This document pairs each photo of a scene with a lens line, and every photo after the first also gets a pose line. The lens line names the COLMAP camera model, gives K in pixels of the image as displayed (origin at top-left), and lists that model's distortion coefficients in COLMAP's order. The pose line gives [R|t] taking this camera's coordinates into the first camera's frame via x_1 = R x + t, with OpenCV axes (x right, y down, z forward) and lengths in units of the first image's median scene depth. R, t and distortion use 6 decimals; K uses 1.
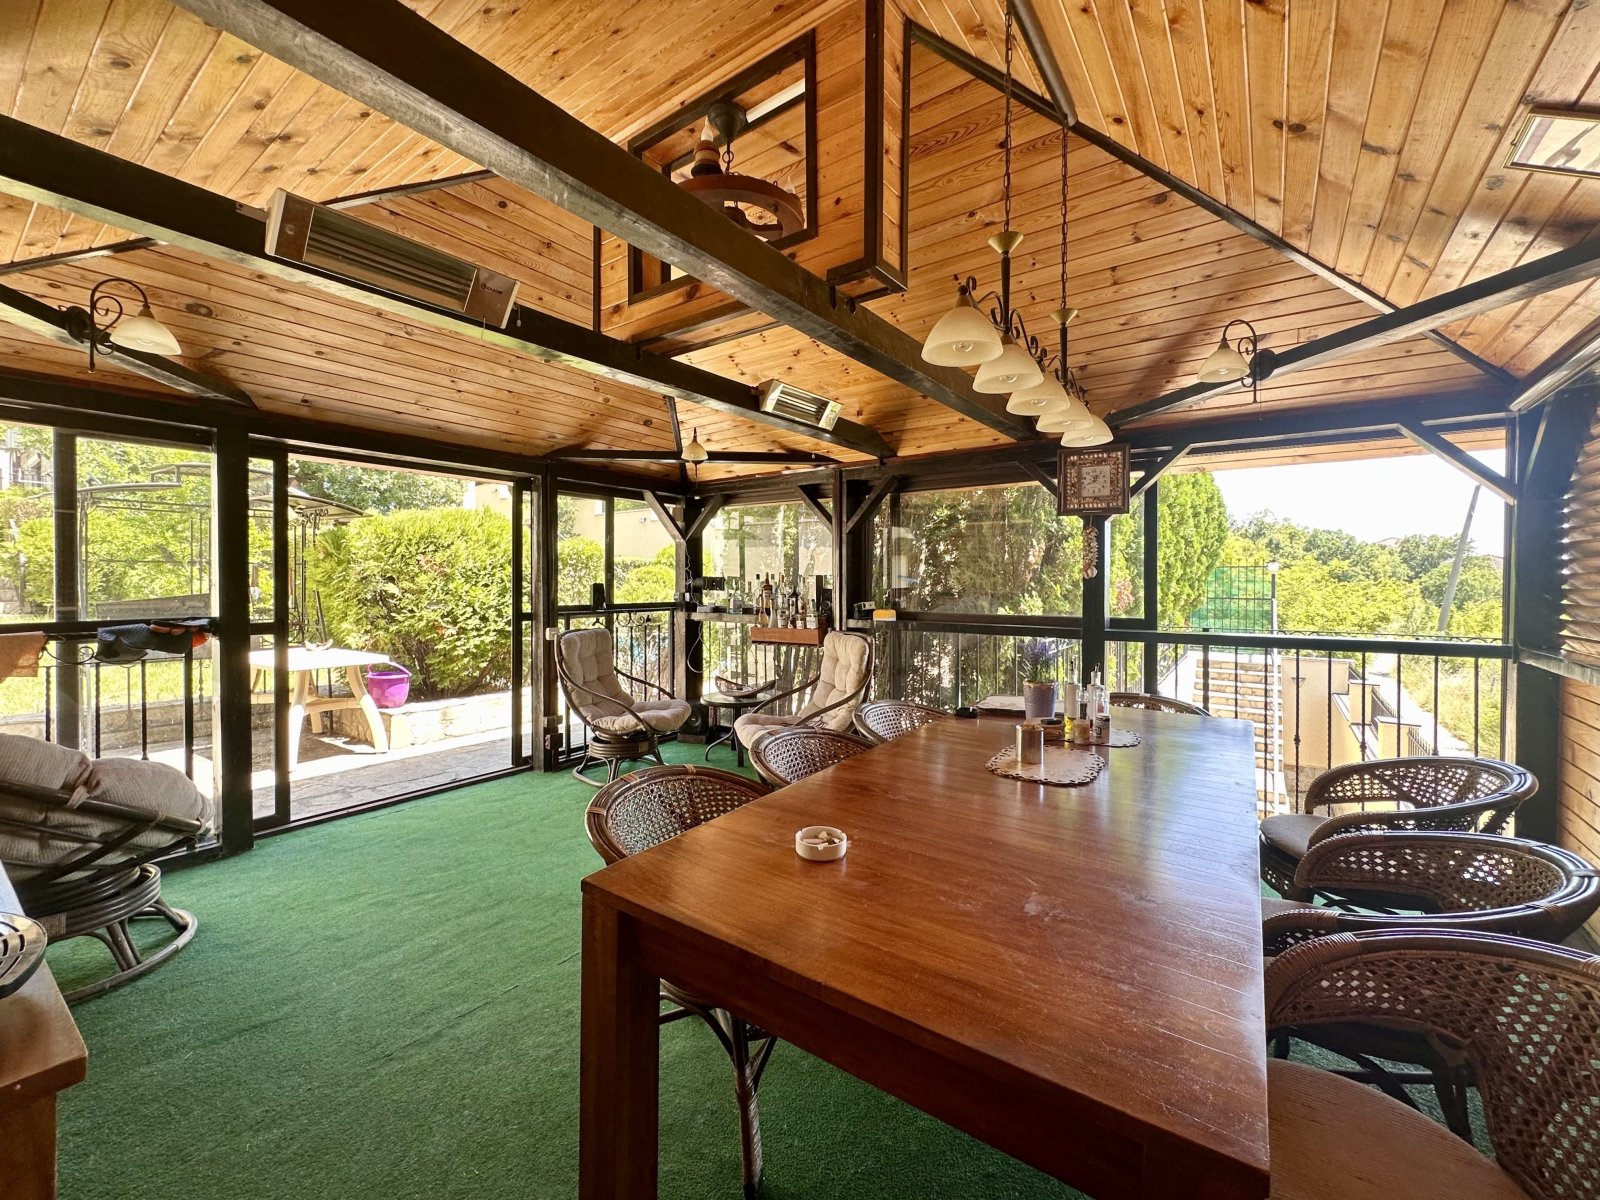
lens RADIAL K [[655.8, 0, 801.8], [0, 655.8, 587.9], [0, 0, 1]] dist [0.000413, 0.000036]
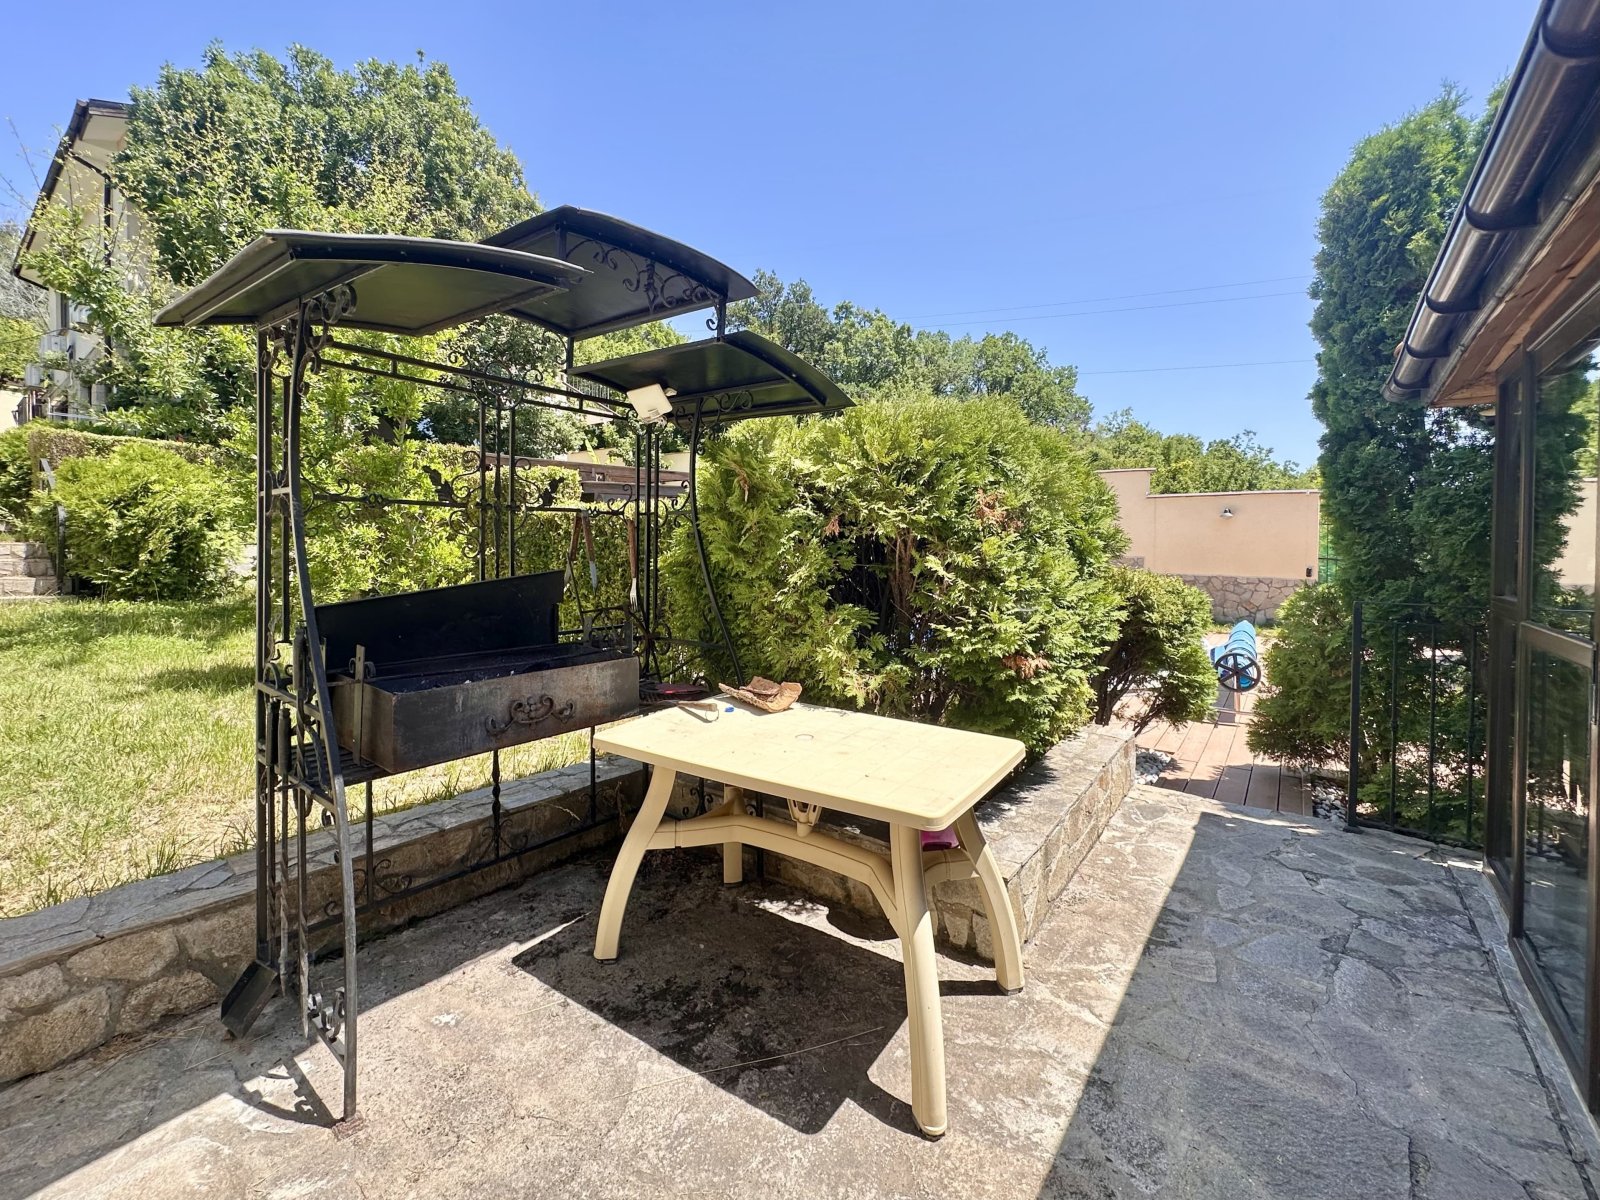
lens RADIAL K [[683.1, 0, 798.5], [0, 683.1, 553.4], [0, 0, 1]] dist [-0.000009, 0.000045]
pose [[0.999621, 0.002647, -0.027406, -0.402410], [-0.002708, 0.999994, -0.002186, -0.003859], [0.027400, 0.002259, 0.999622, 0.311573]]
